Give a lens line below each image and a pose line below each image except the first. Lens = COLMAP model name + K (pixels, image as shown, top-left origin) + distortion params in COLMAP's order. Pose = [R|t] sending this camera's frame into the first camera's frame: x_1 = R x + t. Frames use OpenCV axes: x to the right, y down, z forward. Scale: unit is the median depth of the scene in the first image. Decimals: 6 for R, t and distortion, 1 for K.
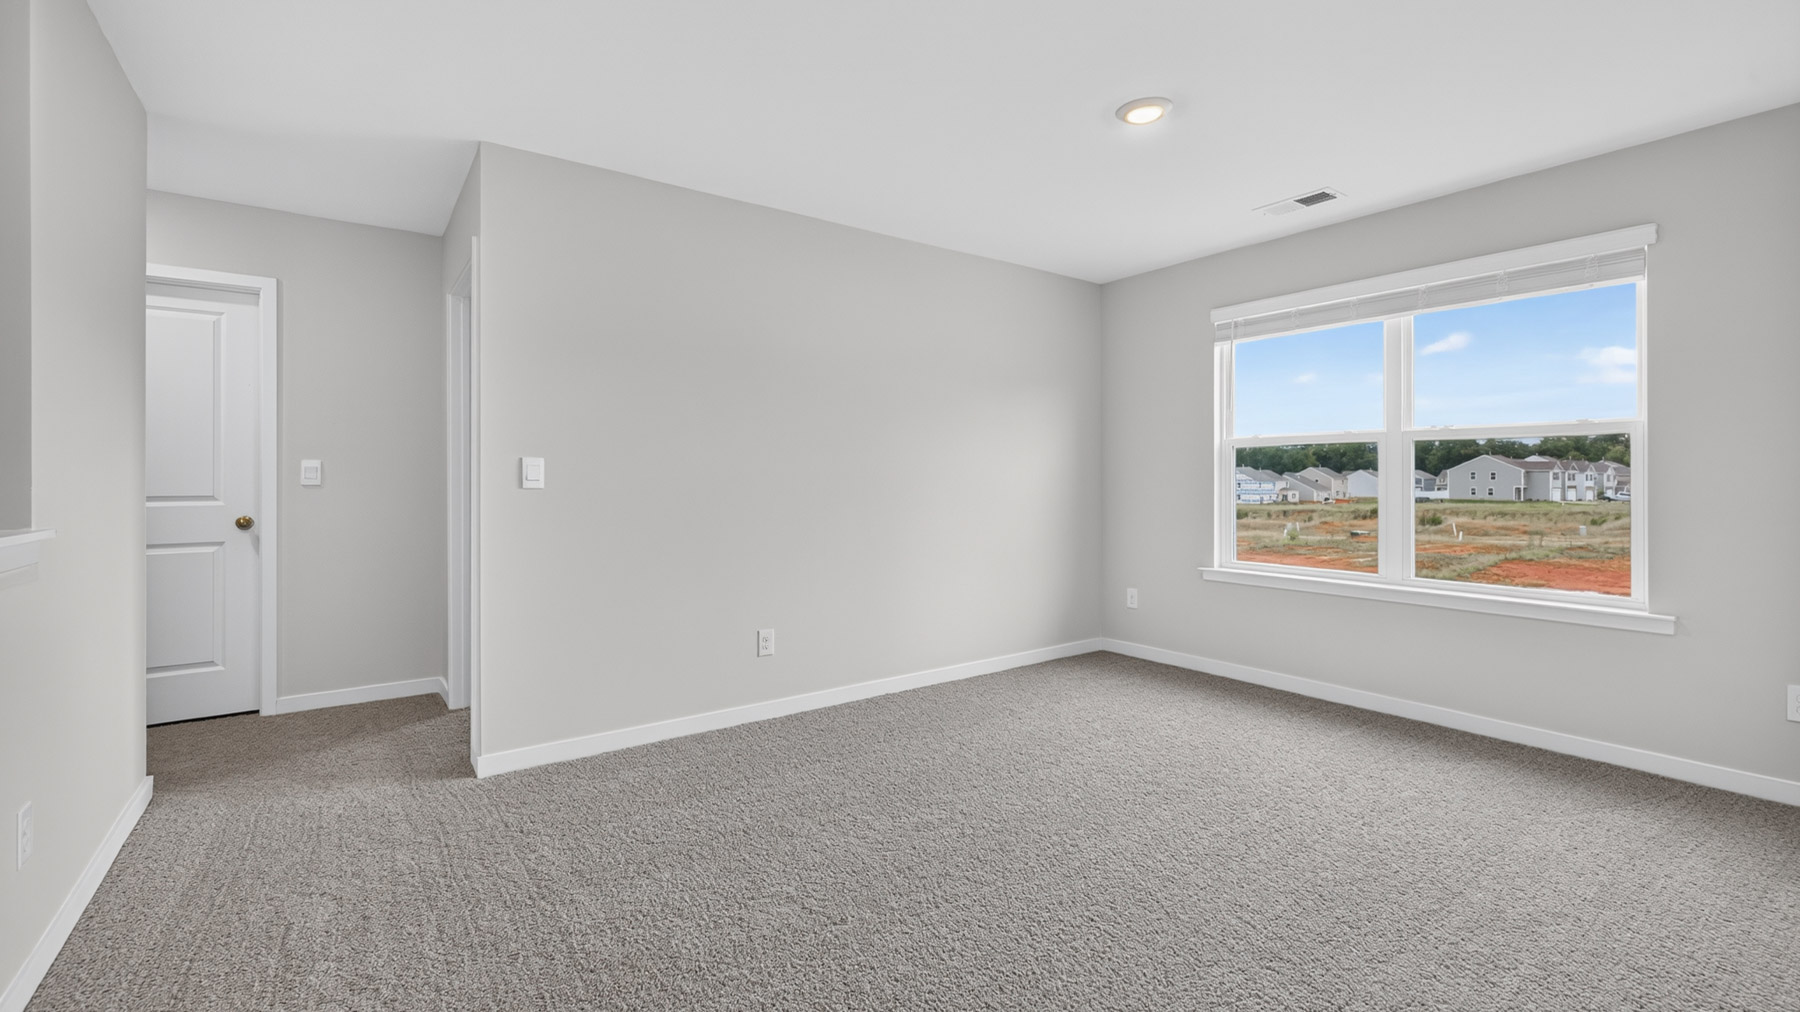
lens RADIAL K [[760.4, 0, 901.7], [0, 760.4, 494.6], [0, 0, 1]] dist [0.001604, -0.000049]
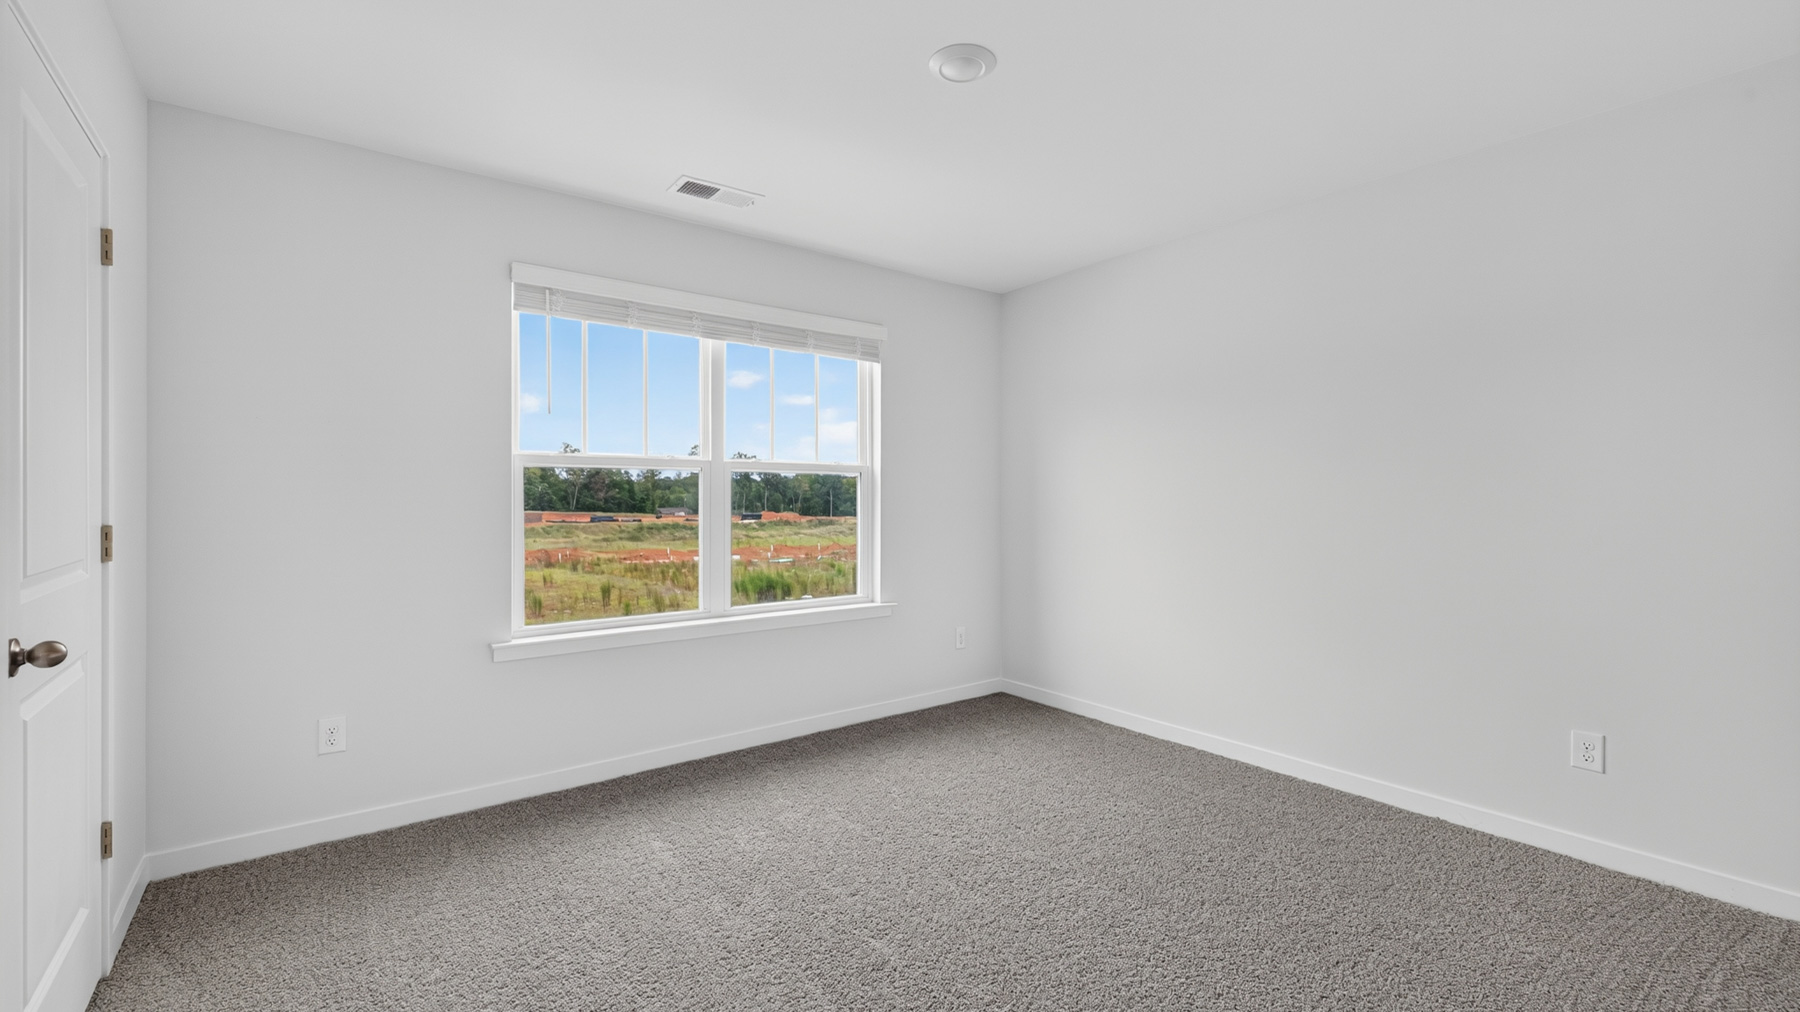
lens RADIAL K [[760.4, 0, 901.7], [0, 760.4, 494.6], [0, 0, 1]] dist [0.001604, -0.000049]
pose [[-0.035565, 0.003619, 0.999361, -0.343323], [0.008459, 0.999959, -0.003320, -0.033047], [-0.999332, 0.008336, -0.035594, 0.809864]]
